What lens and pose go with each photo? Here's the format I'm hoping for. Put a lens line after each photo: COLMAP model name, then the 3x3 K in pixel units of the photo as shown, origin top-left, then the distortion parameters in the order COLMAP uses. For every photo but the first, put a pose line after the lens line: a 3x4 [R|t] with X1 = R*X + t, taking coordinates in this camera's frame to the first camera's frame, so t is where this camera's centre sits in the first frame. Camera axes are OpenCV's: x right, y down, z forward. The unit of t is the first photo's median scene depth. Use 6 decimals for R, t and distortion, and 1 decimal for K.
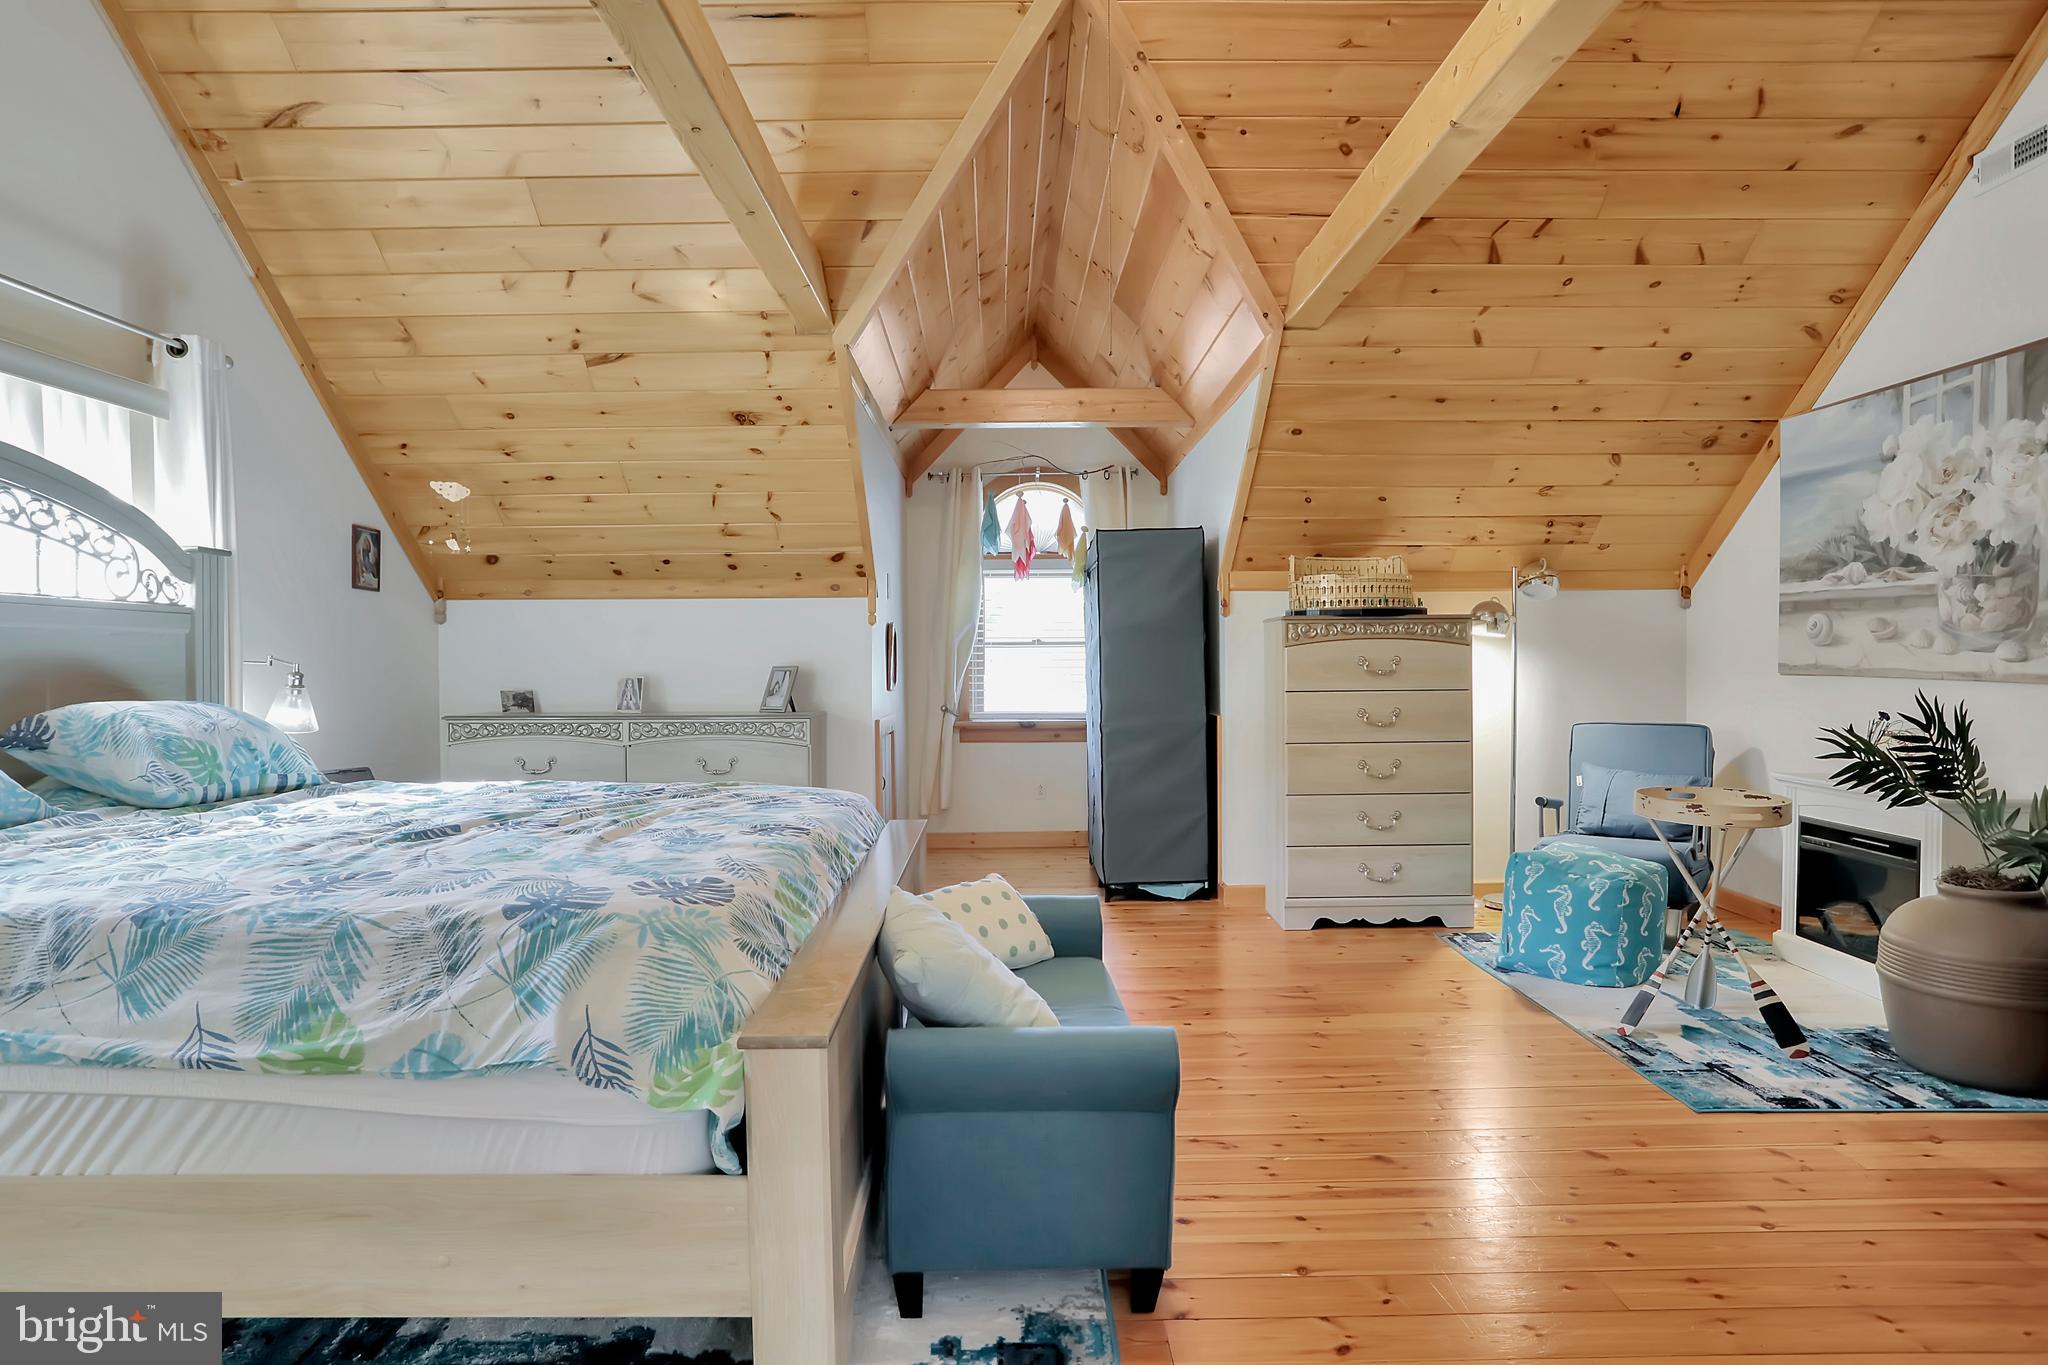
lens RADIAL K [[1141.4, 0, 1015.9], [0, 1141.4, 675.0], [0, 0, 1]] dist [-0.069184, 0.039666]
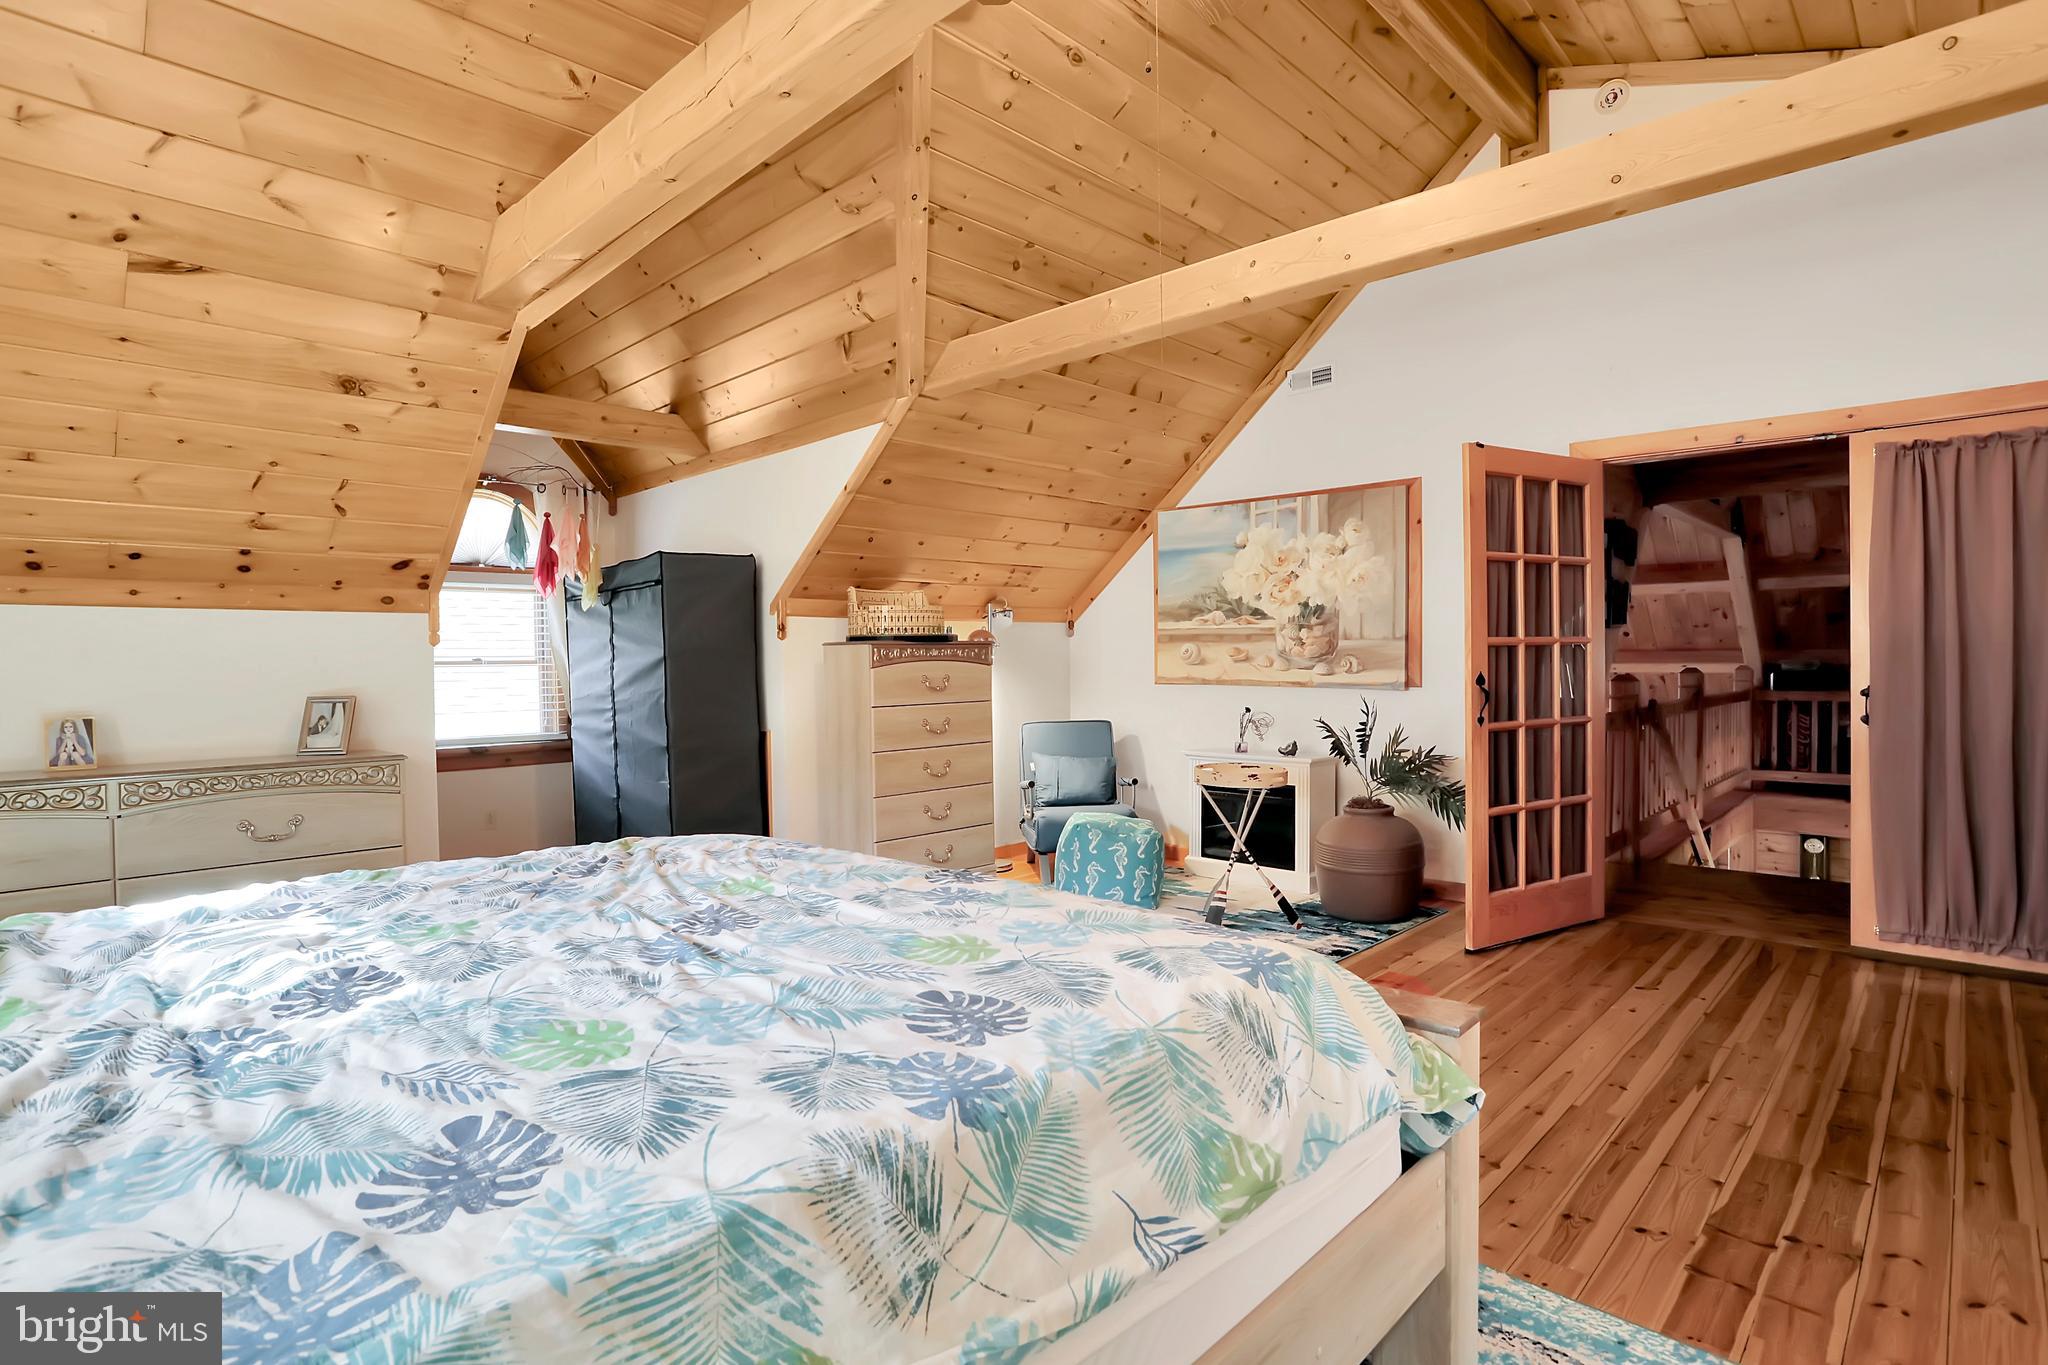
lens RADIAL K [[1026.1, 0, 1011.8], [0, 1026.1, 675.8], [0, 0, 1]] dist [-0.087930, 0.044397]
pose [[0.700532, -0.013715, 0.713490, -0.482869], [0.017182, 0.999850, 0.002350, -0.020663], [-0.713414, 0.010613, 0.700662, 0.219362]]
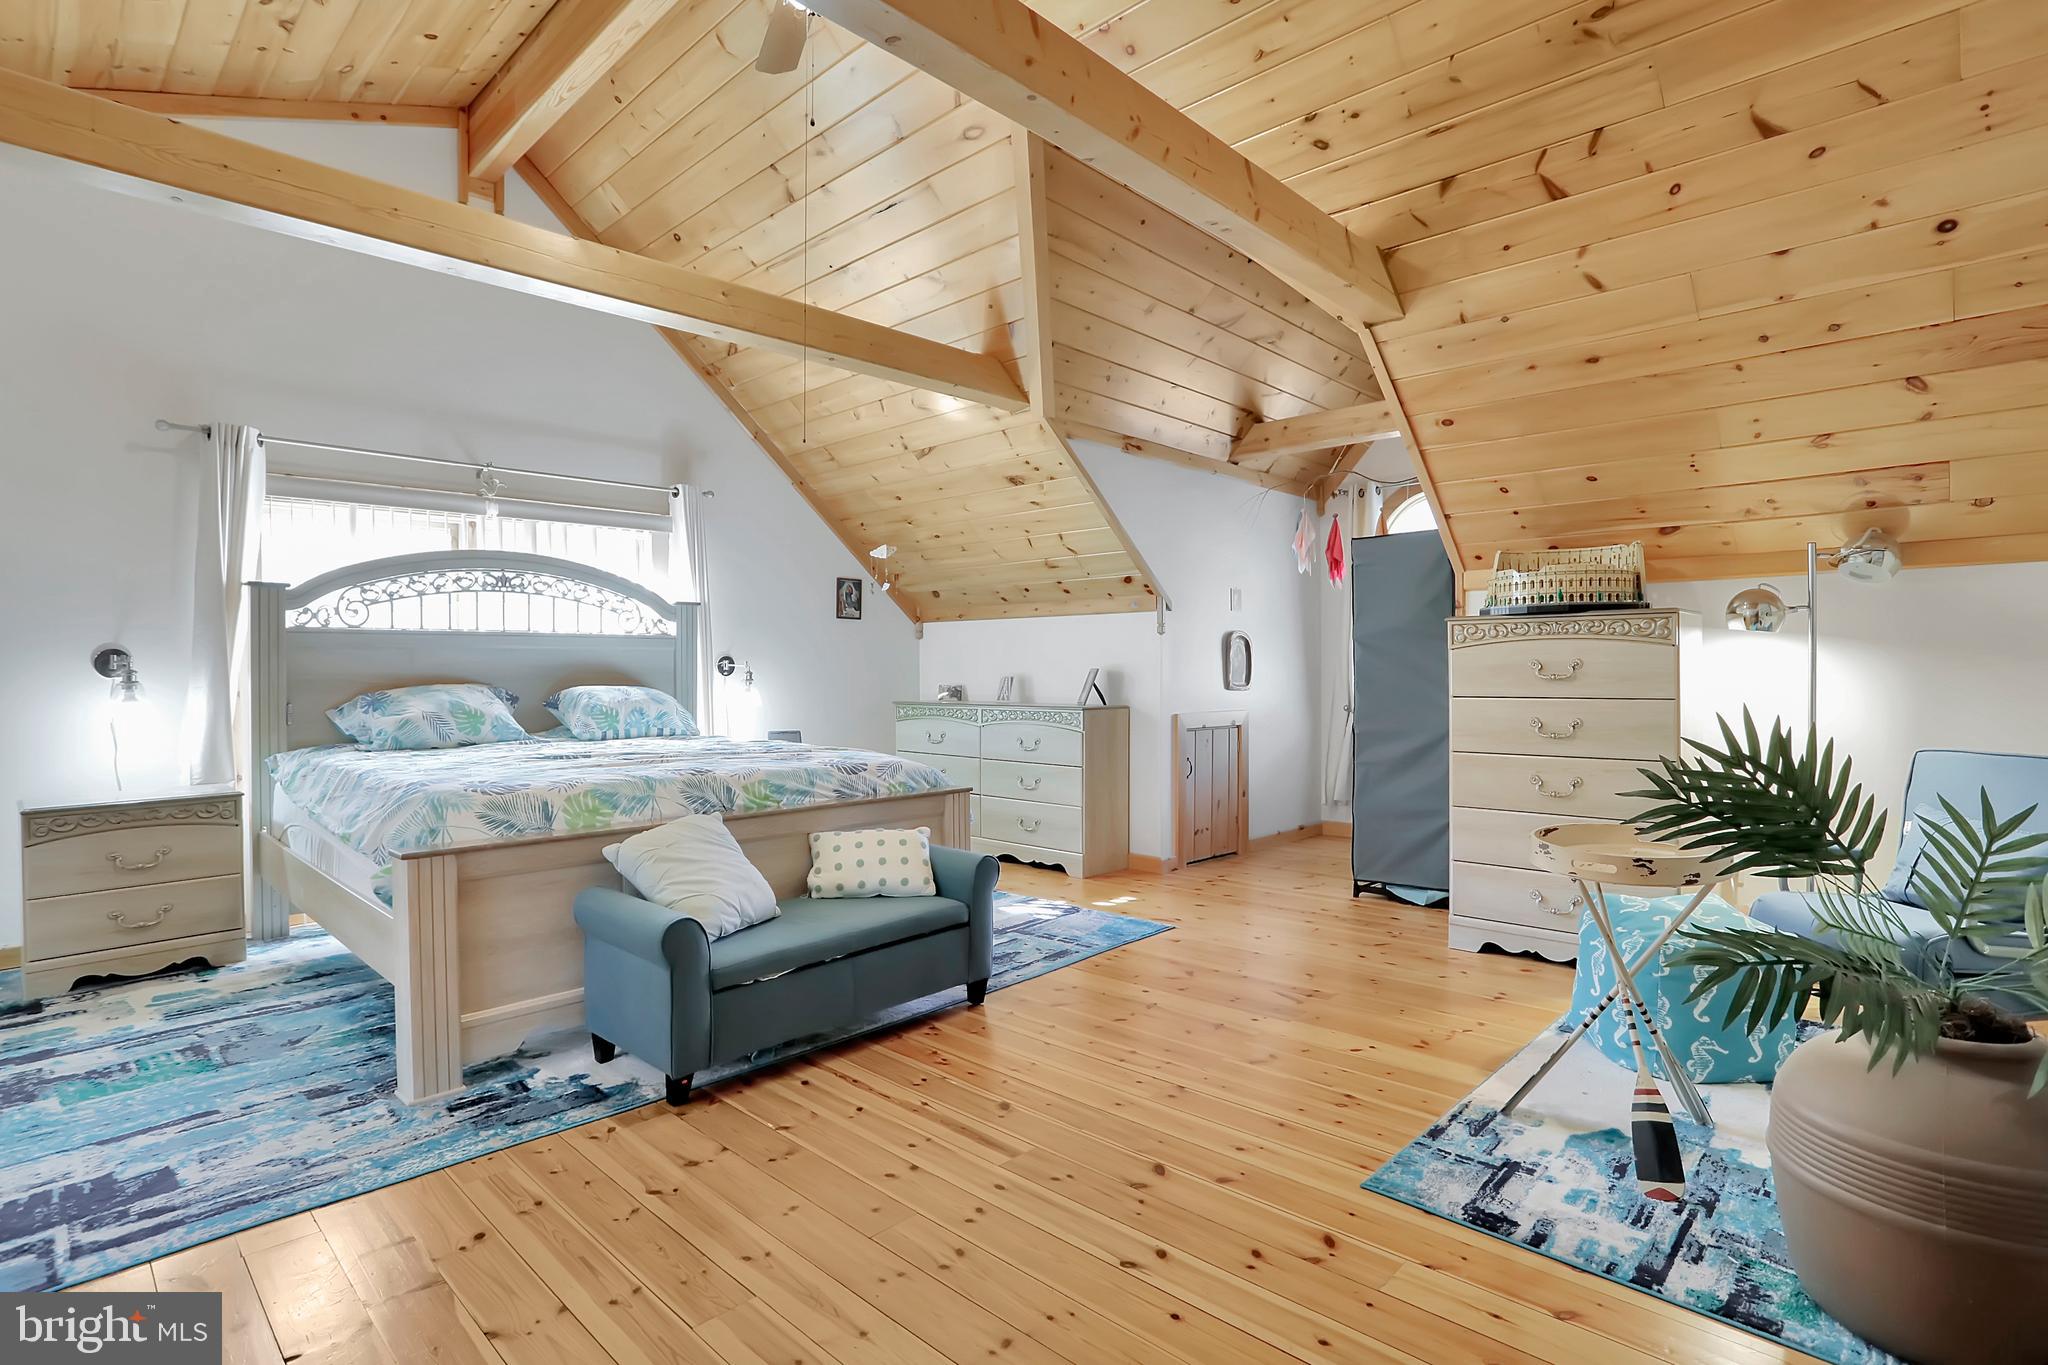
lens RADIAL K [[1005.1, 0, 1017.6], [0, 1005.1, 676.2], [0, 0, 1]] dist [-0.073513, 0.029956]
pose [[0.719859, 0.007801, -0.694077, 0.669049], [-0.006813, 0.999968, 0.004172, -0.004026], [0.694087, 0.001726, 0.719889, 0.186570]]
